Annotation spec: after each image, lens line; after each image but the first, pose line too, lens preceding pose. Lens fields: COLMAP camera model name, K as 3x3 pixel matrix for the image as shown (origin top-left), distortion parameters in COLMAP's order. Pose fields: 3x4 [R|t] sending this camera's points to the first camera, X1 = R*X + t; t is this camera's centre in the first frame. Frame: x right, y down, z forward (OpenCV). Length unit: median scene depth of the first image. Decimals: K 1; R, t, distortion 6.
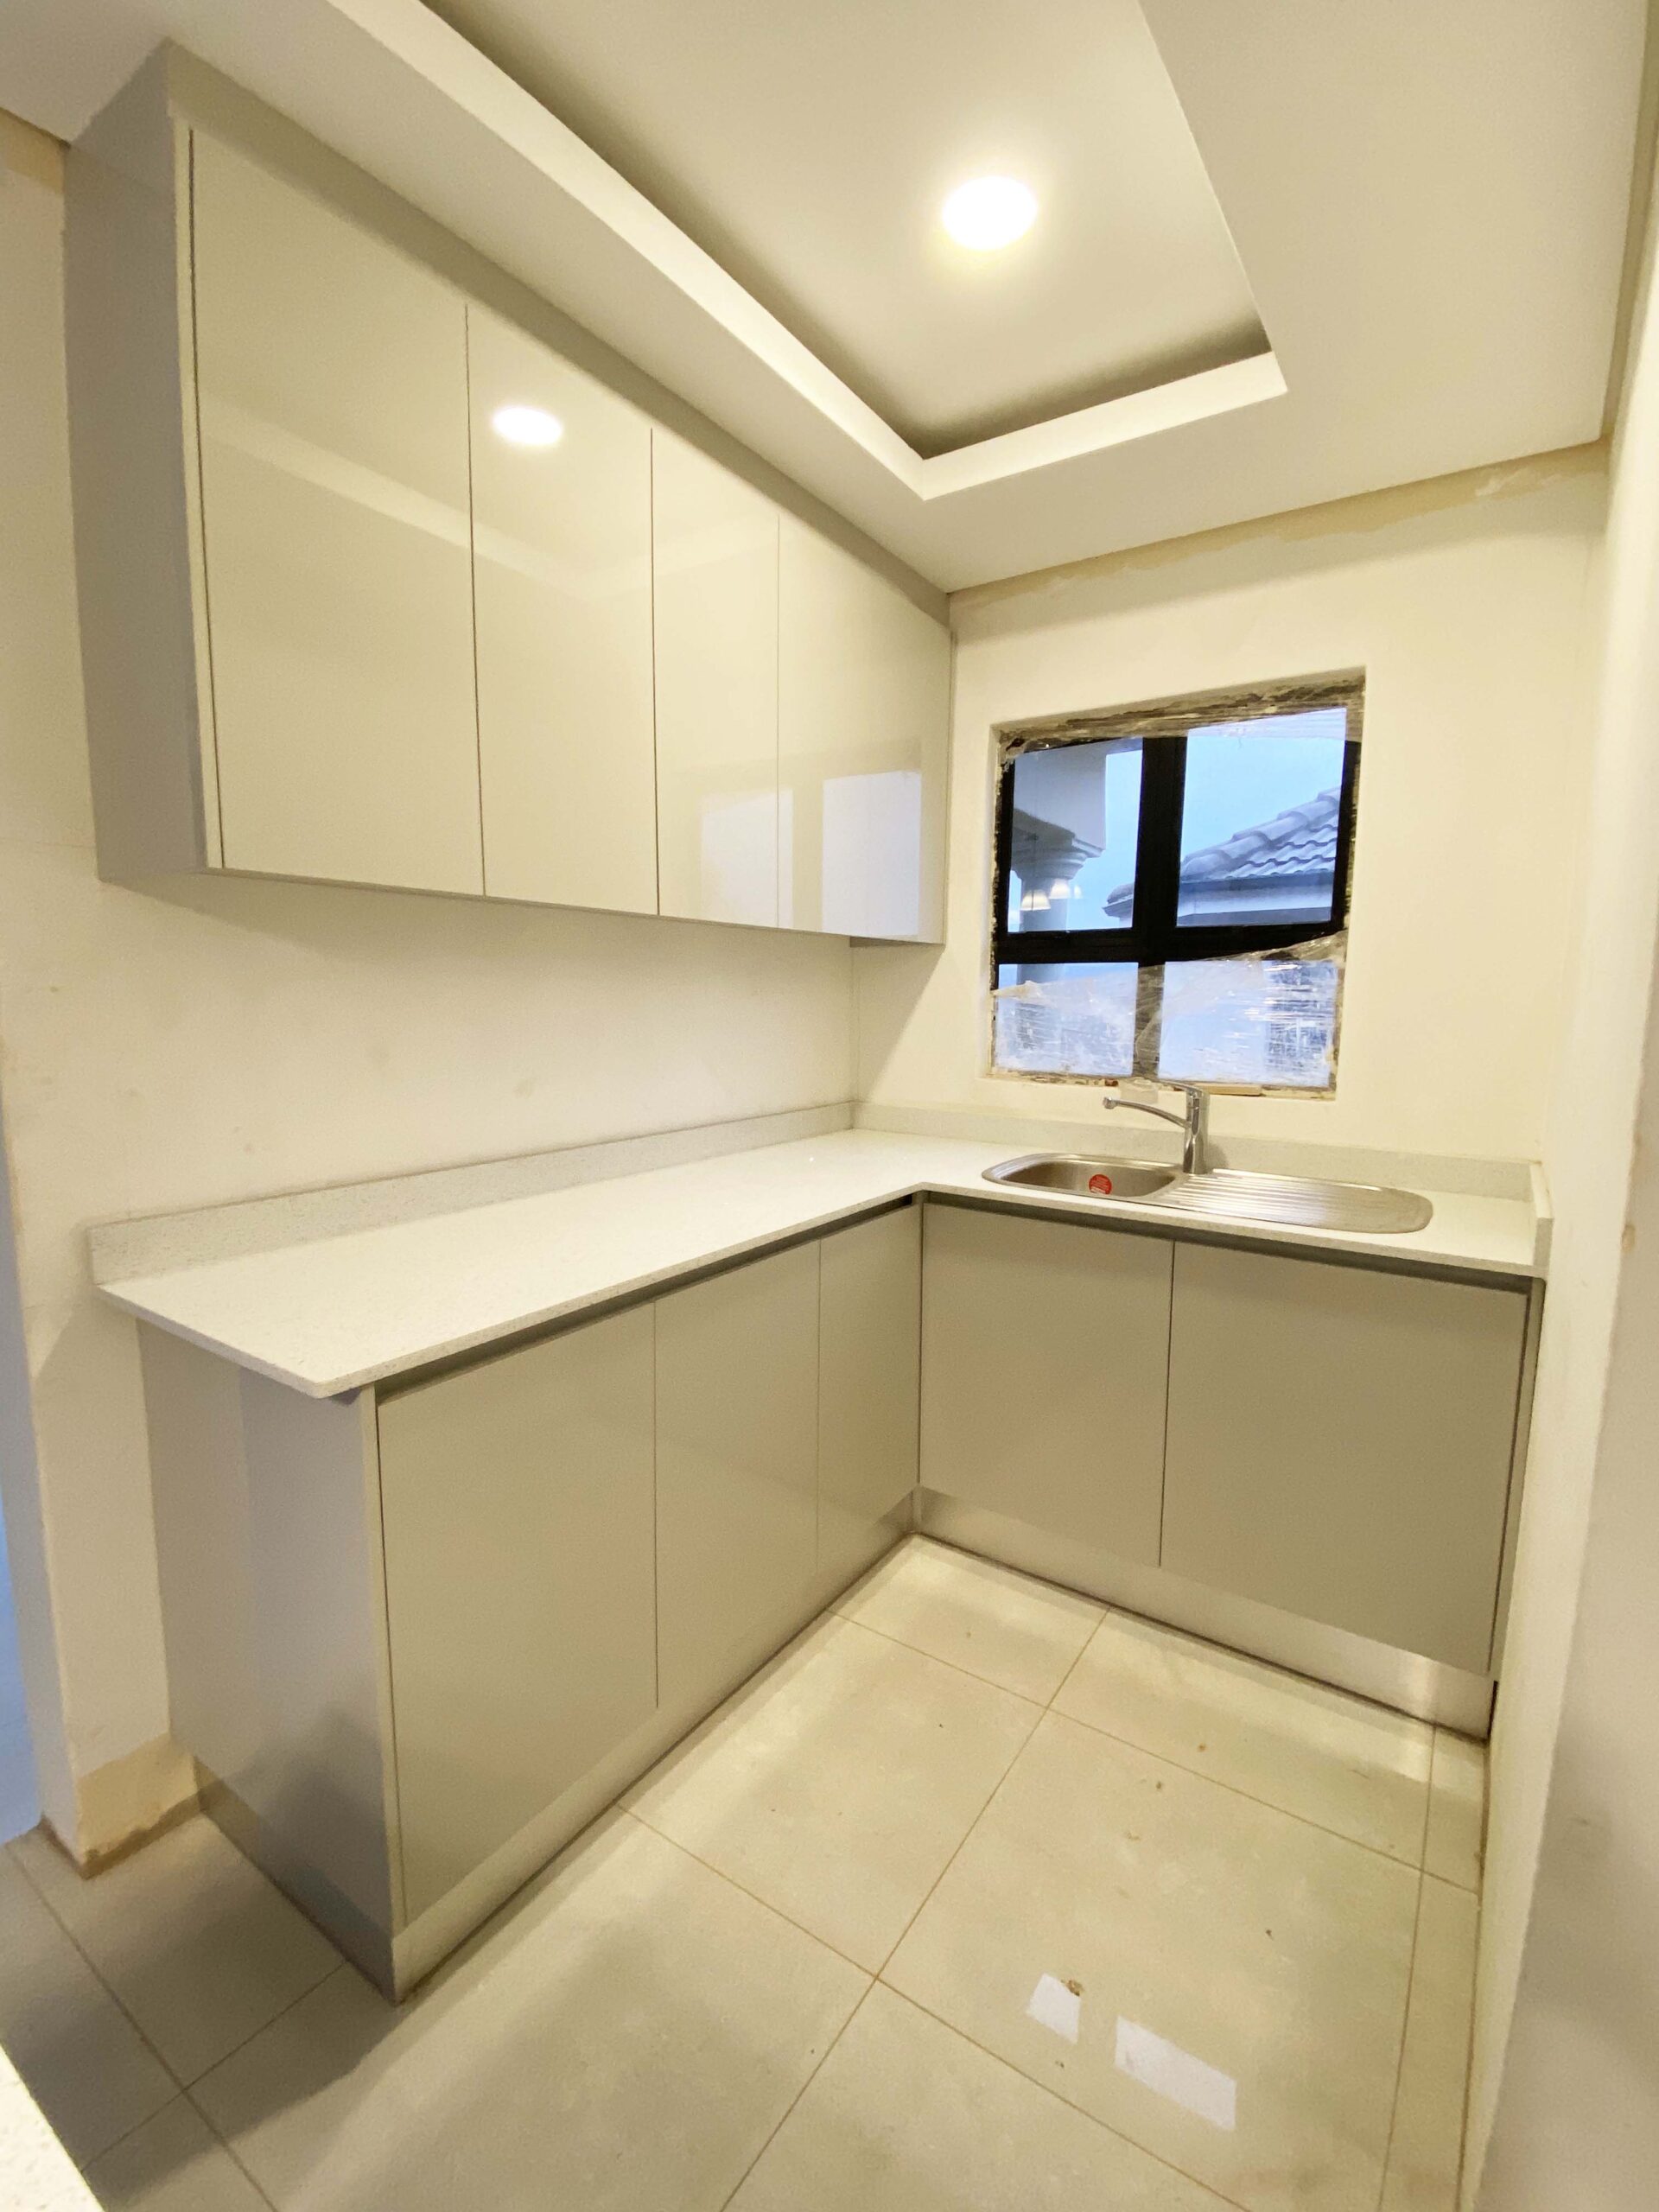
lens RADIAL K [[959.9, 0, 829.9], [0, 959.9, 1114.7], [0, 0, 1]] dist [0.034060, -0.026695]
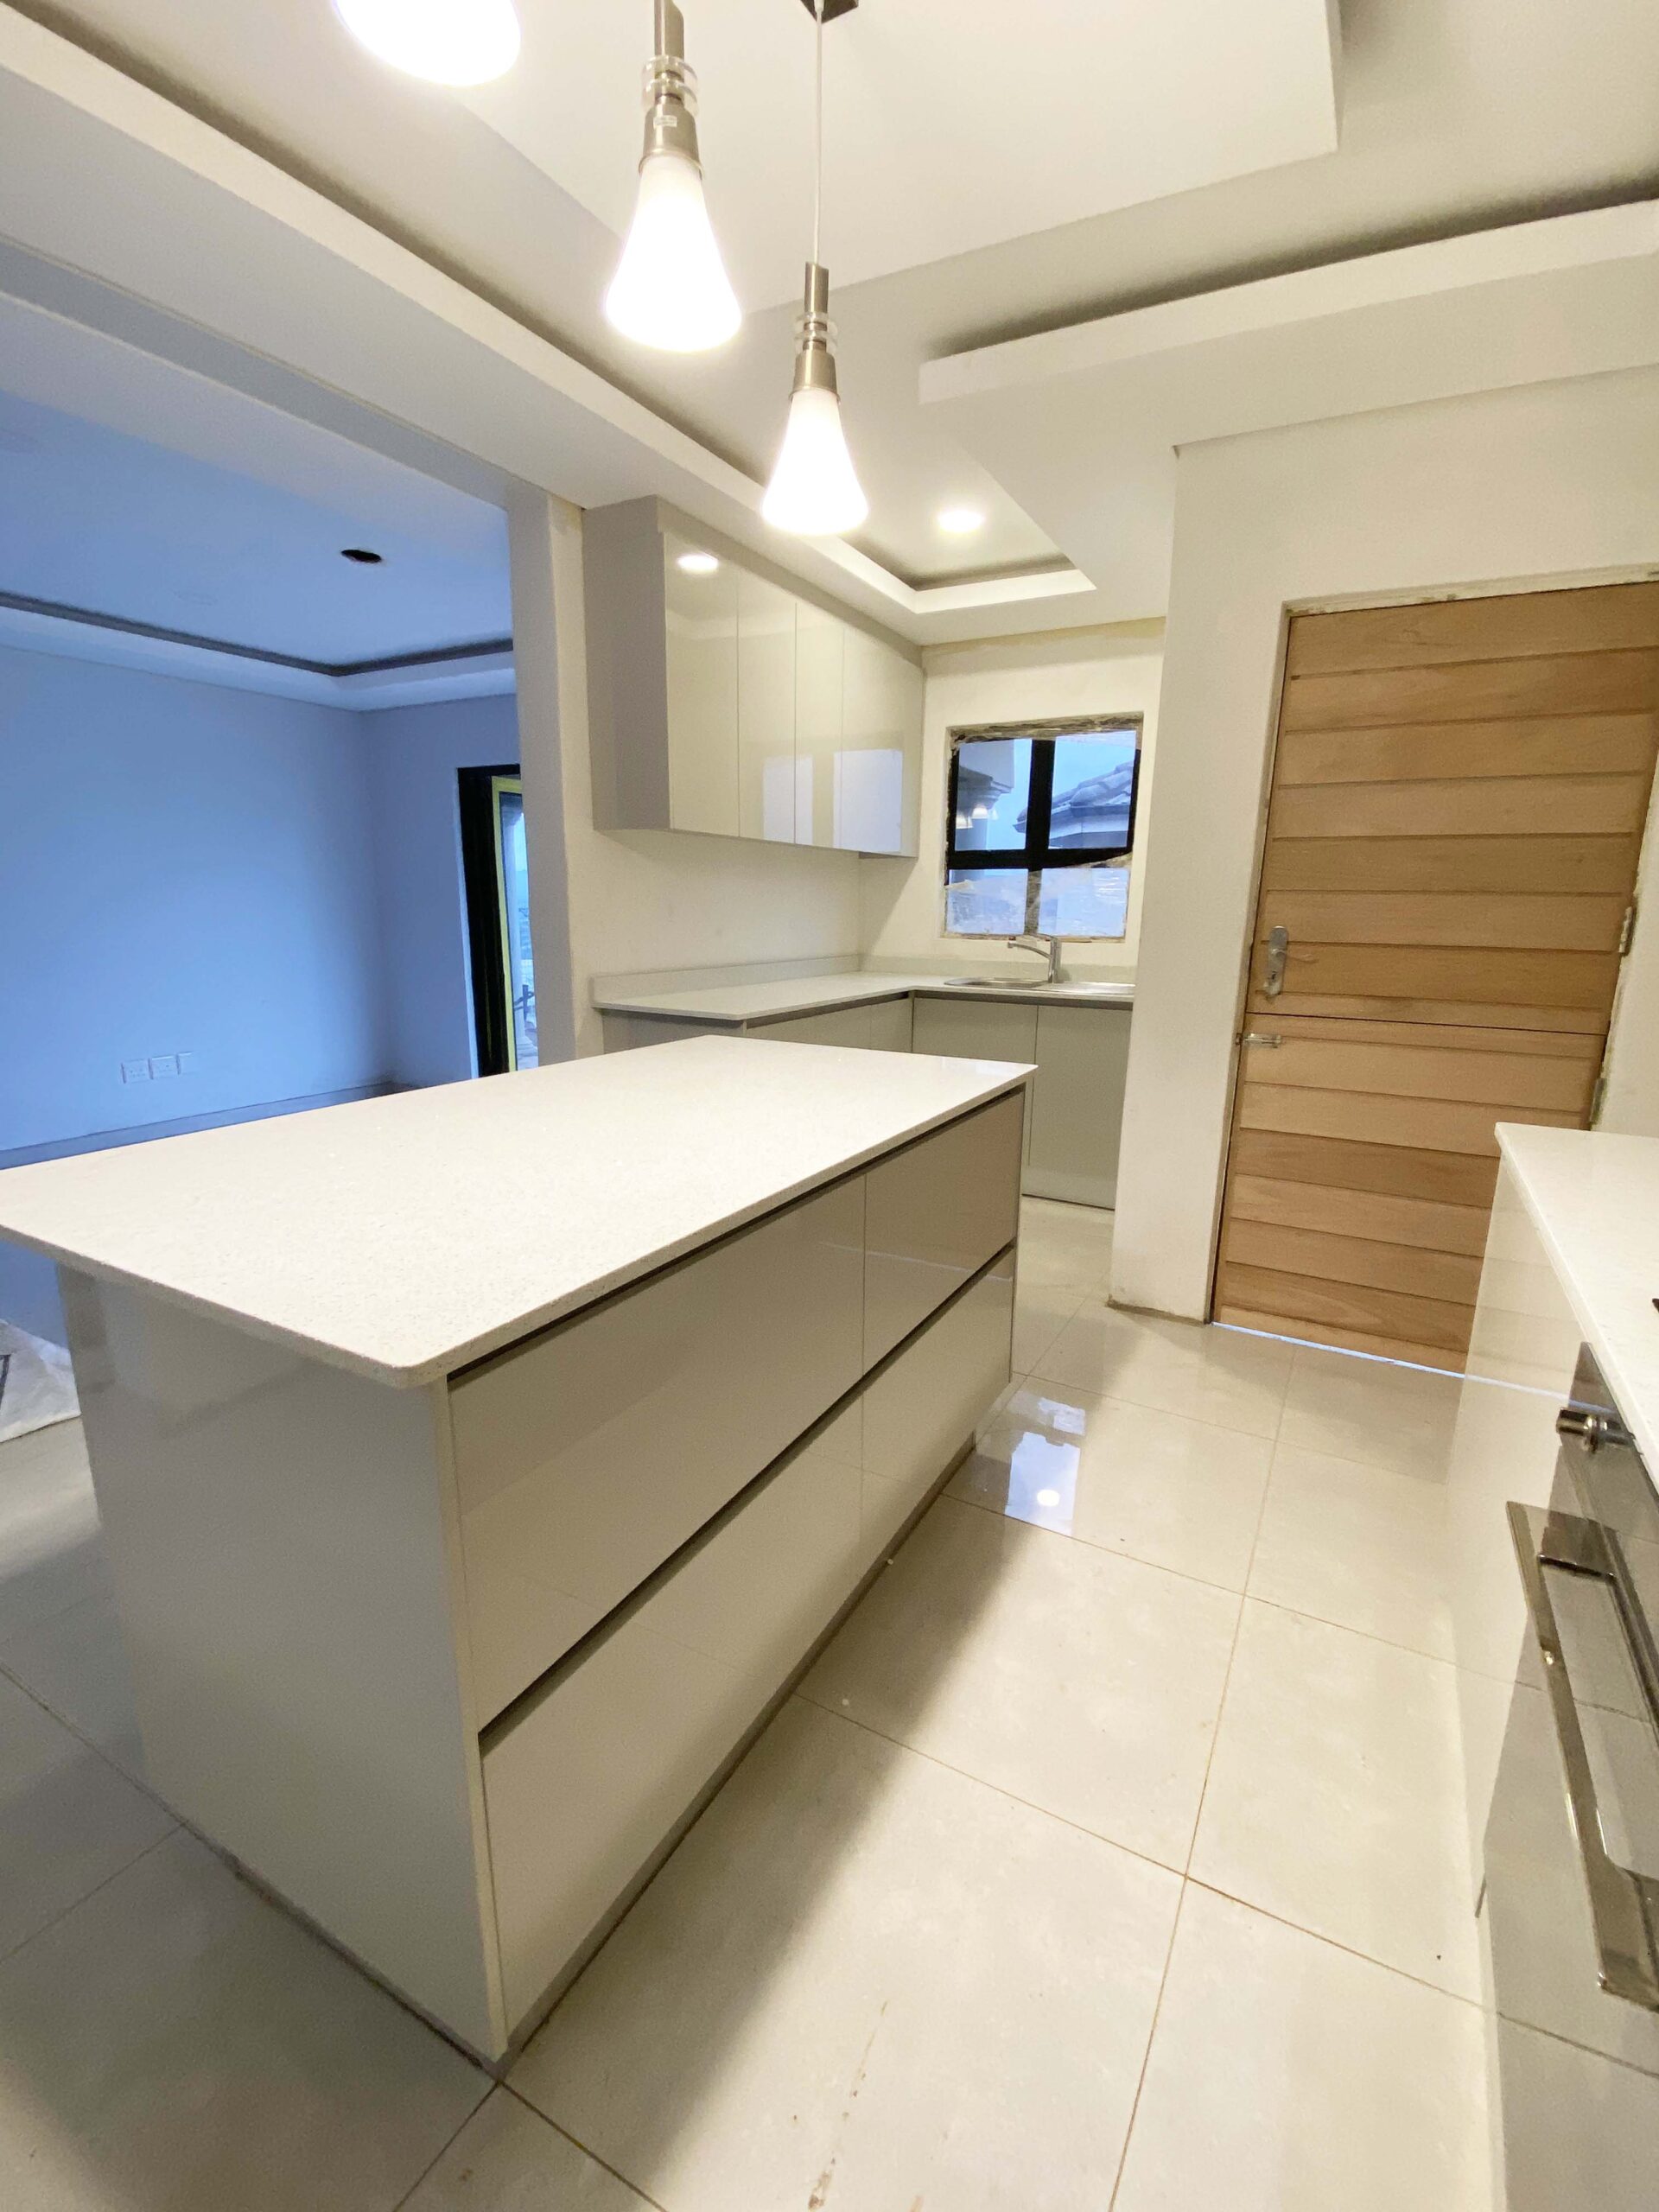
lens RADIAL K [[959.9, 0, 829.9], [0, 959.9, 1114.7], [0, 0, 1]] dist [0.034060, -0.026695]
pose [[0.996253, -0.014728, 0.085218, -0.196613], [0.006810, 0.995692, 0.092471, 0.123272], [-0.086213, -0.091544, 0.992062, -0.752103]]
